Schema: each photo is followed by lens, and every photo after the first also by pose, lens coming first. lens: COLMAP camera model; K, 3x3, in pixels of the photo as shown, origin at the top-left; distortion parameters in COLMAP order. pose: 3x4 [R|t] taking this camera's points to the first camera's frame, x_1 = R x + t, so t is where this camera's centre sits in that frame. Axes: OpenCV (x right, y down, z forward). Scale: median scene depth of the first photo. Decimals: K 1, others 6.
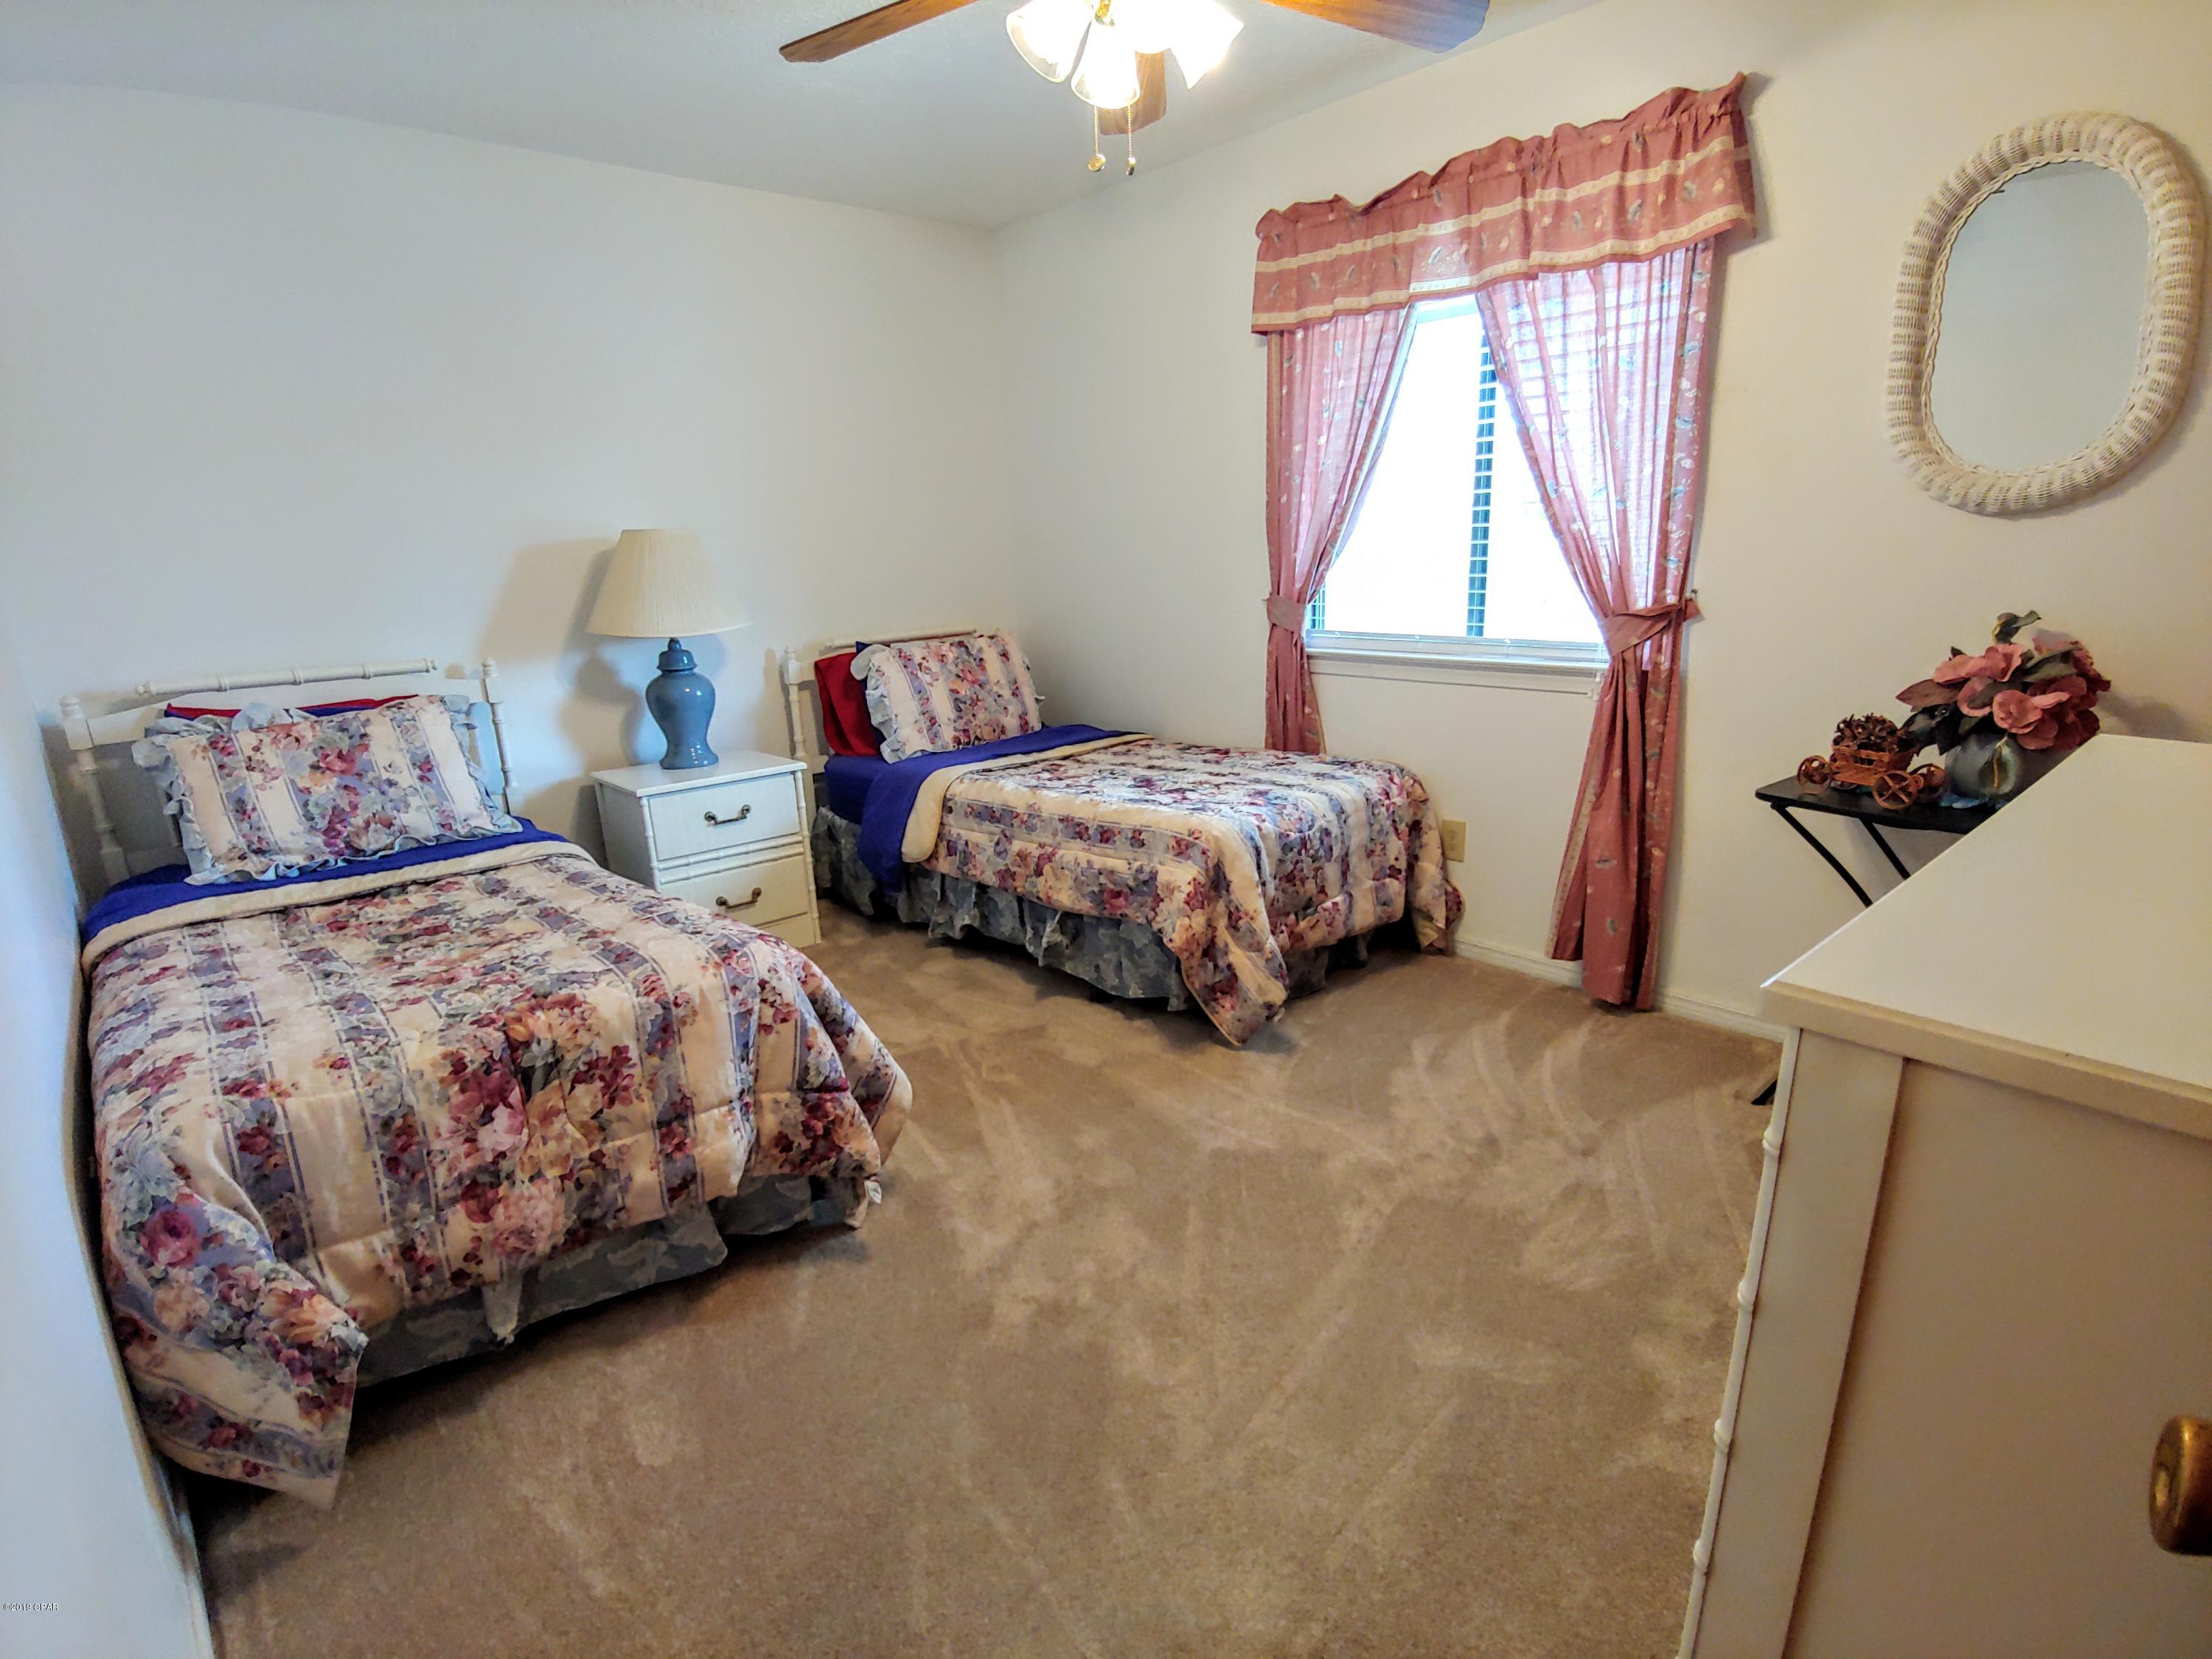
lens RADIAL K [[1107.0, 0, 1098.8], [0, 1107.0, 852.0], [0, 0, 1]] dist [-0.019132, -0.000171]
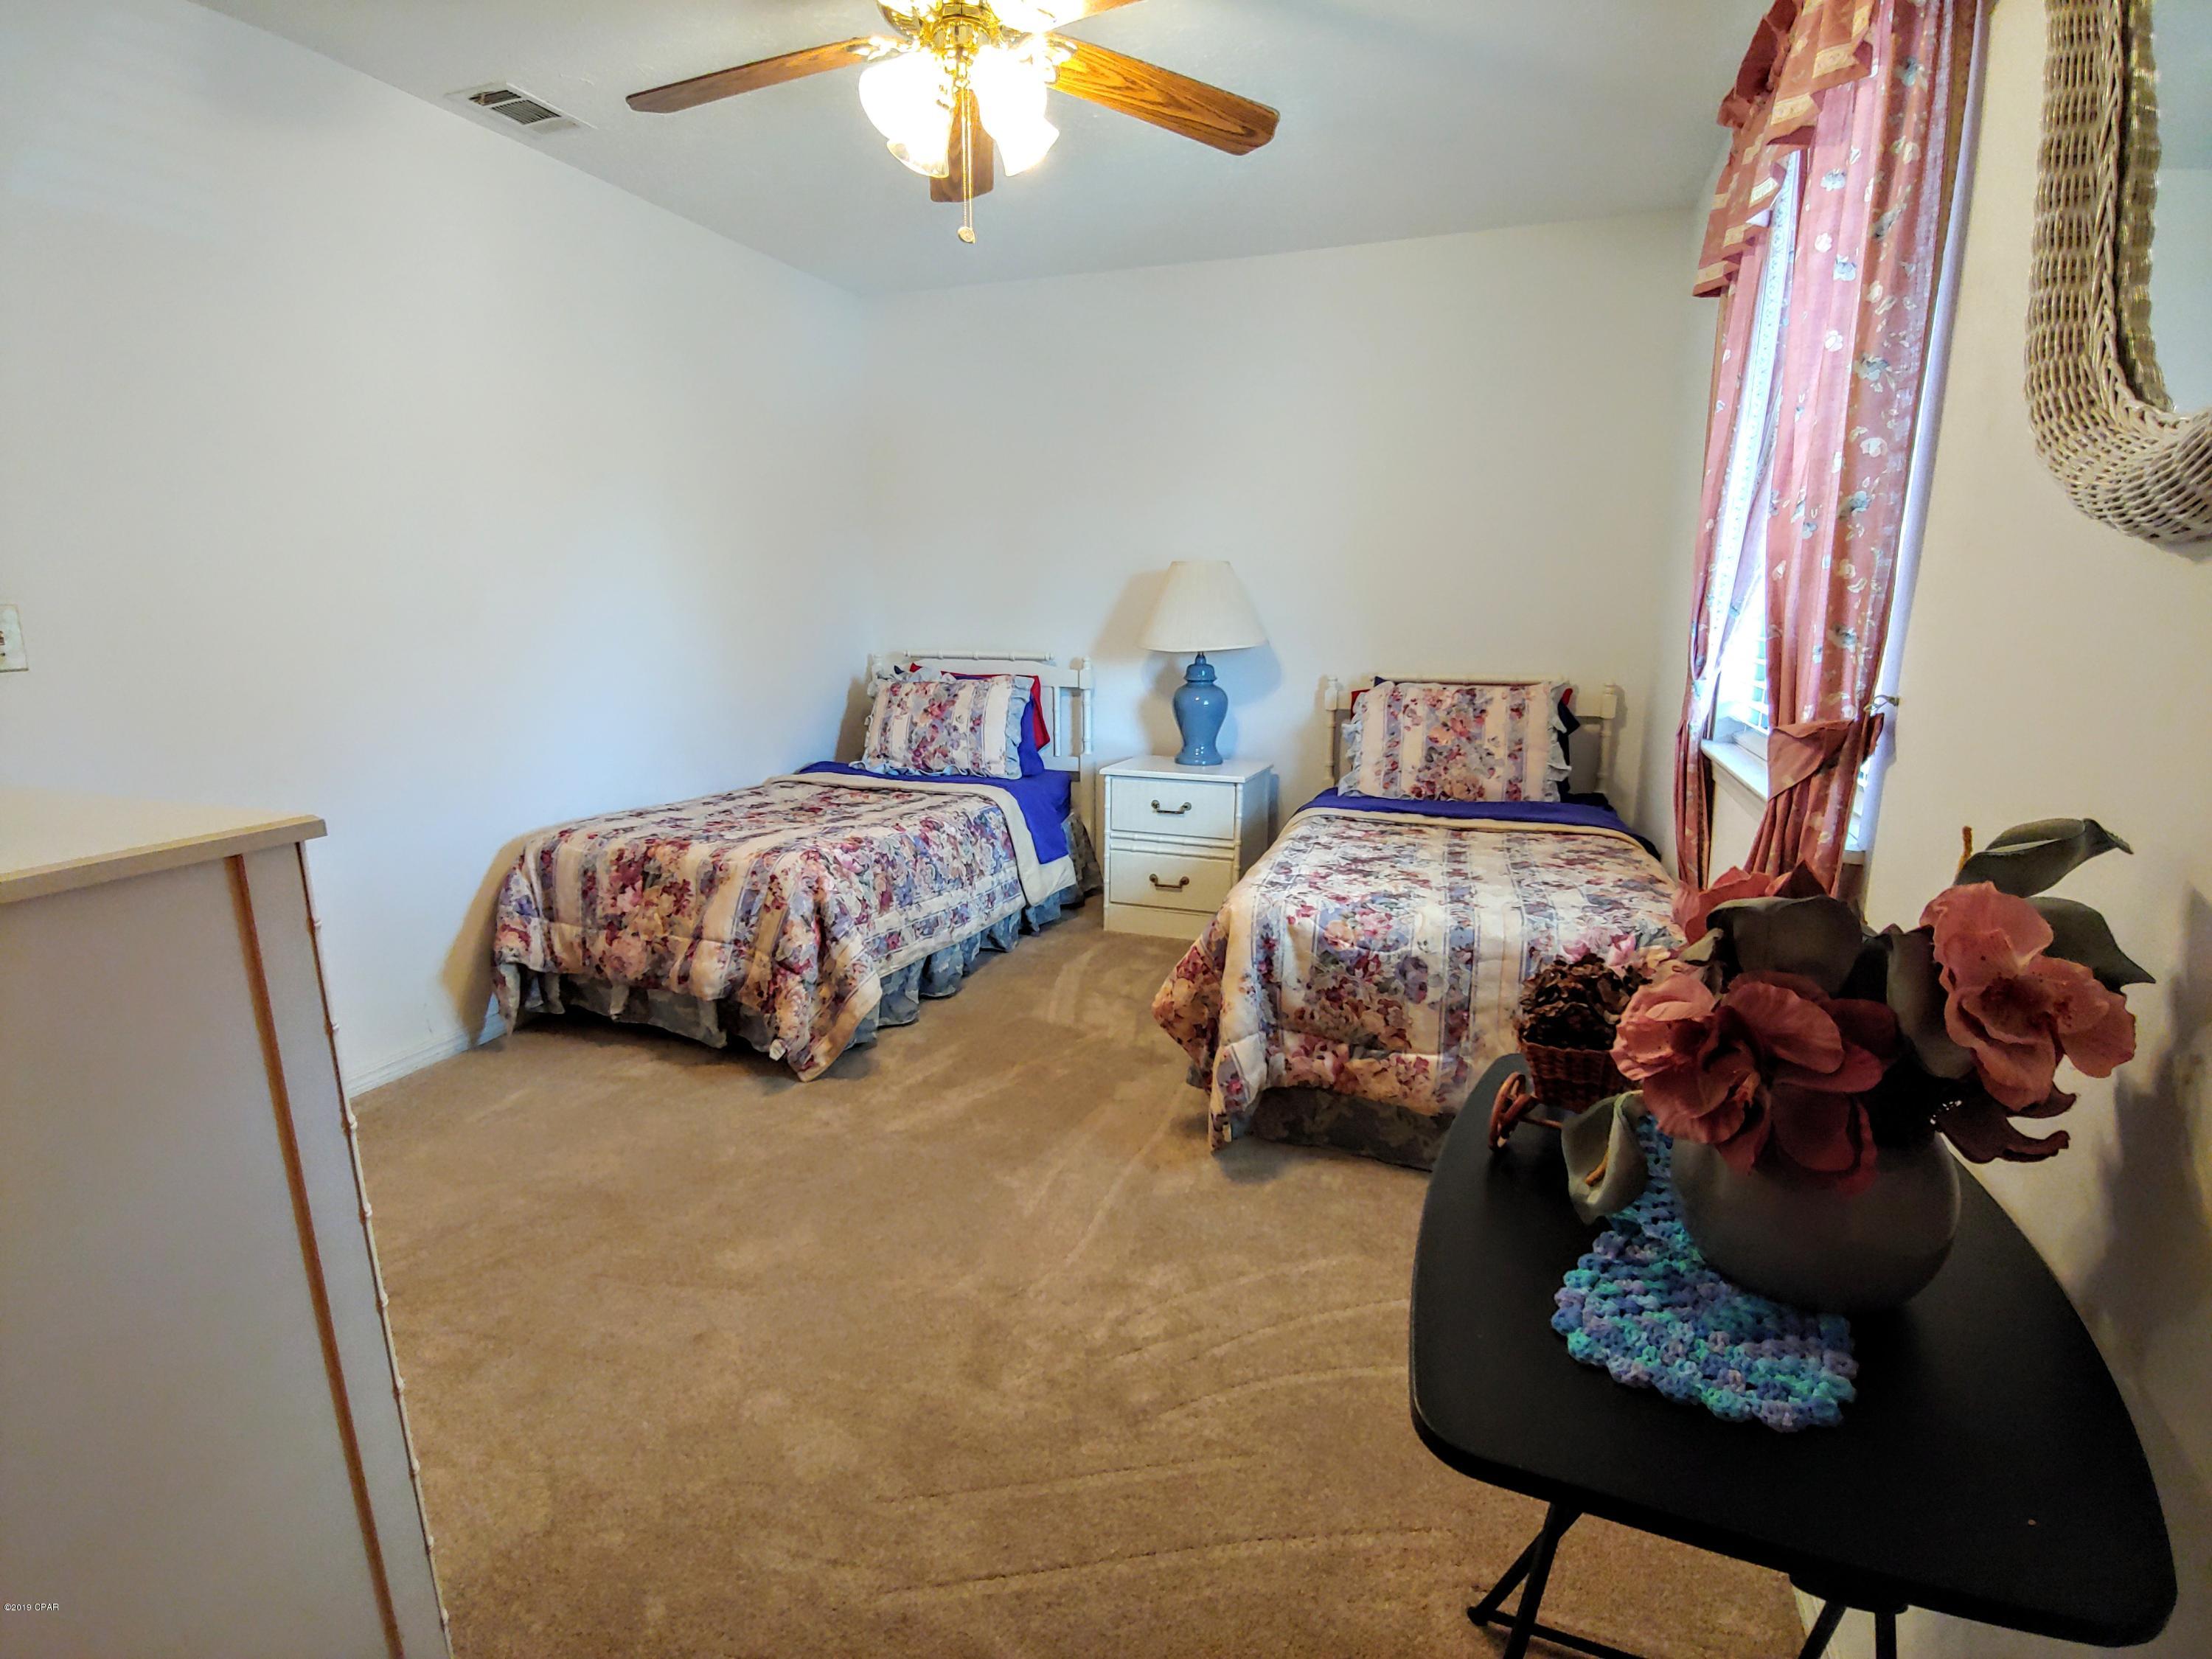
lens RADIAL K [[1107.0, 0, 1098.8], [0, 1107.0, 852.0], [0, 0, 1]] dist [-0.019132, -0.000171]
pose [[0.468423, 0.230906, -0.852797, 0.780217], [-0.254556, 0.959584, 0.119998, -0.135053], [0.846038, 0.160874, 0.508270, 0.440779]]
